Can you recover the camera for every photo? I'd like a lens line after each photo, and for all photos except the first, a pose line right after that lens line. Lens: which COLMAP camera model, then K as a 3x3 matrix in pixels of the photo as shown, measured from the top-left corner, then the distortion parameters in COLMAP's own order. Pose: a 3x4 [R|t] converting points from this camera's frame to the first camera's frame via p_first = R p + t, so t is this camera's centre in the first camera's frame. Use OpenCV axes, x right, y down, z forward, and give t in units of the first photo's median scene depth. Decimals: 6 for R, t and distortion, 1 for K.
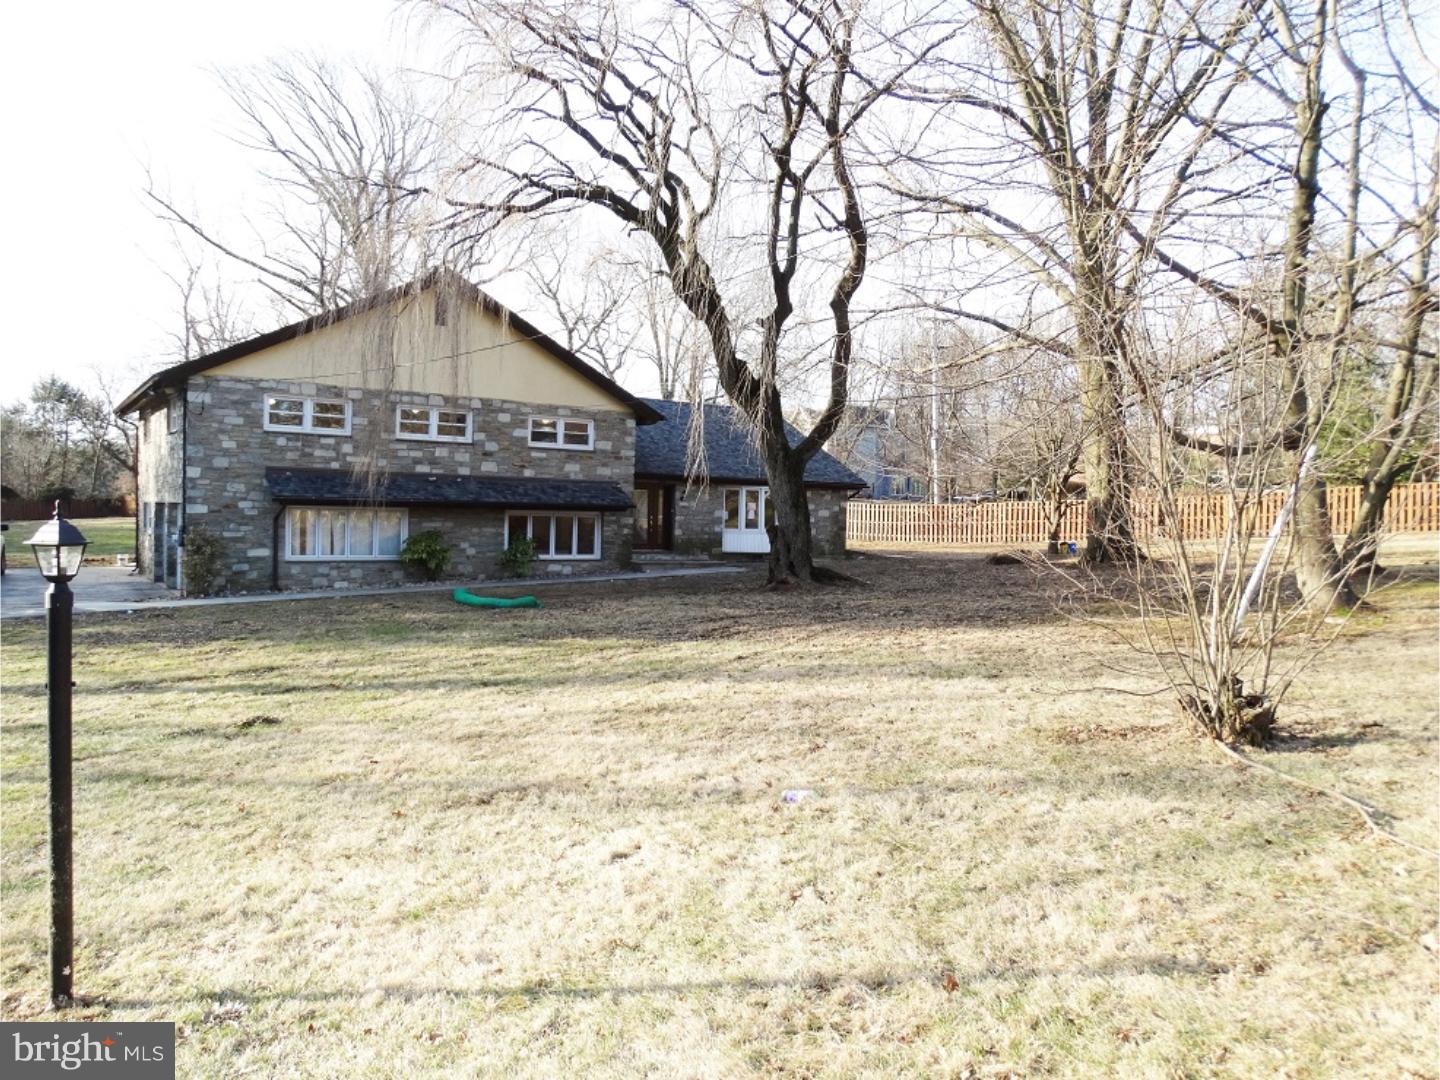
lens RADIAL K [[1019.3, 0, 720.6], [0, 1019.3, 541.1], [0, 0, 1]] dist [0.000118, 0.006660]
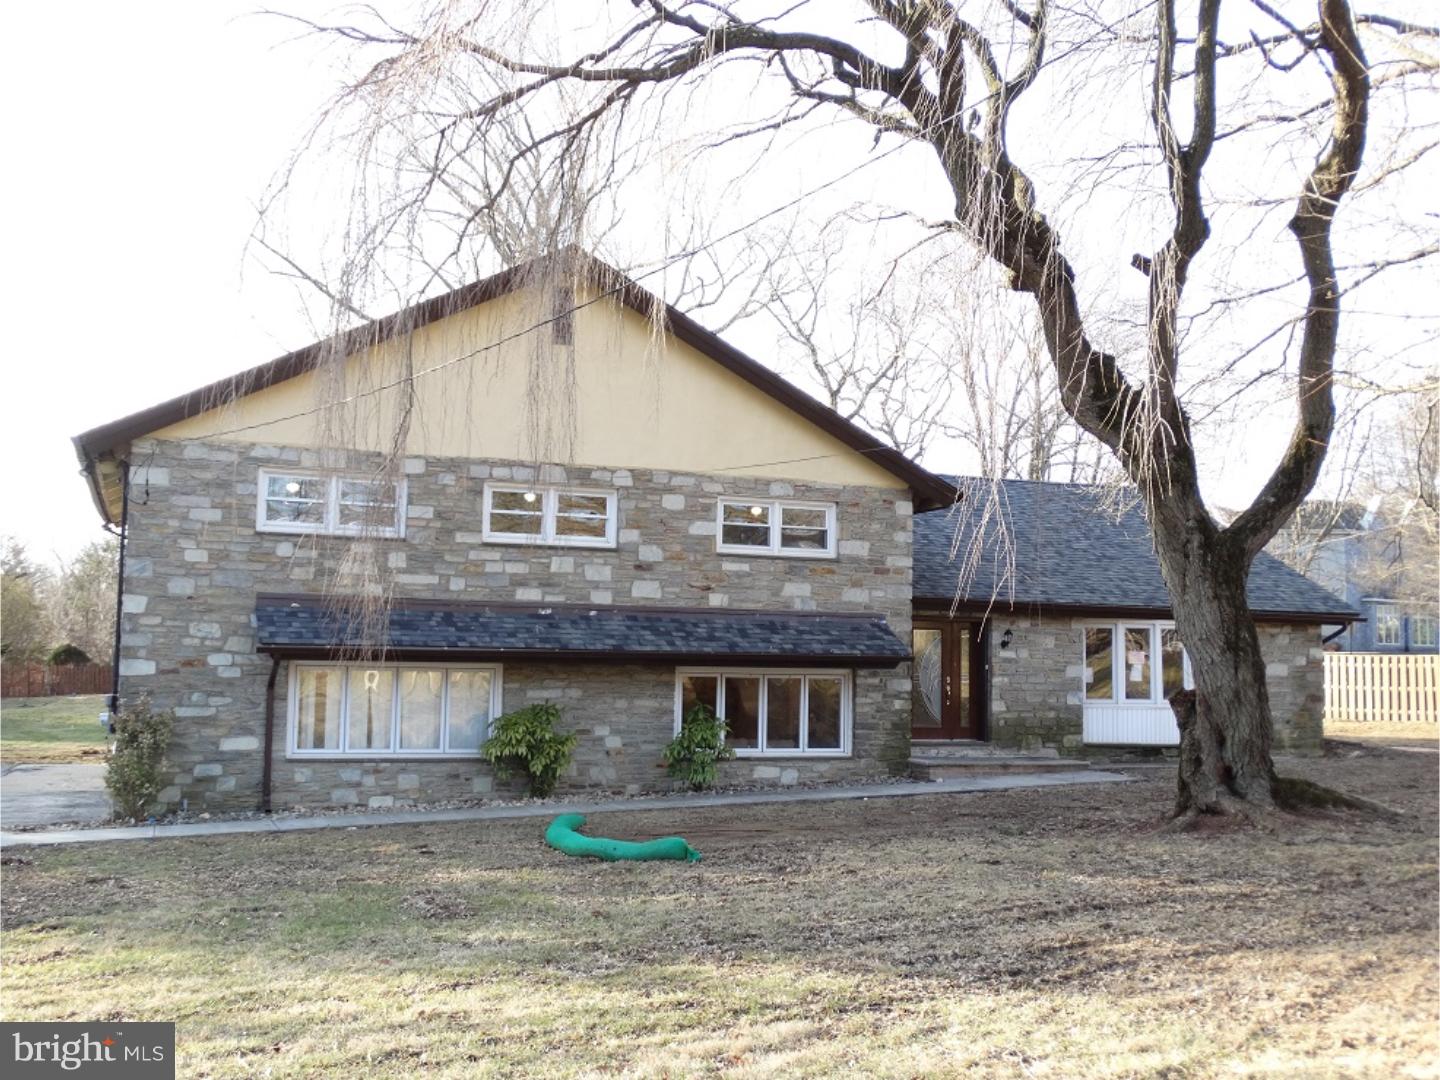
lens RADIAL K [[1447.4, 0, 714.6], [0, 1447.4, 538.8], [0, 0, 1]] dist [-0.013018, 0.000000]
pose [[0.968051, -0.032675, -0.248614, 0.007955], [0.001129, 0.992032, -0.125985, -0.000503], [0.250749, 0.121679, 0.960375, 0.255108]]
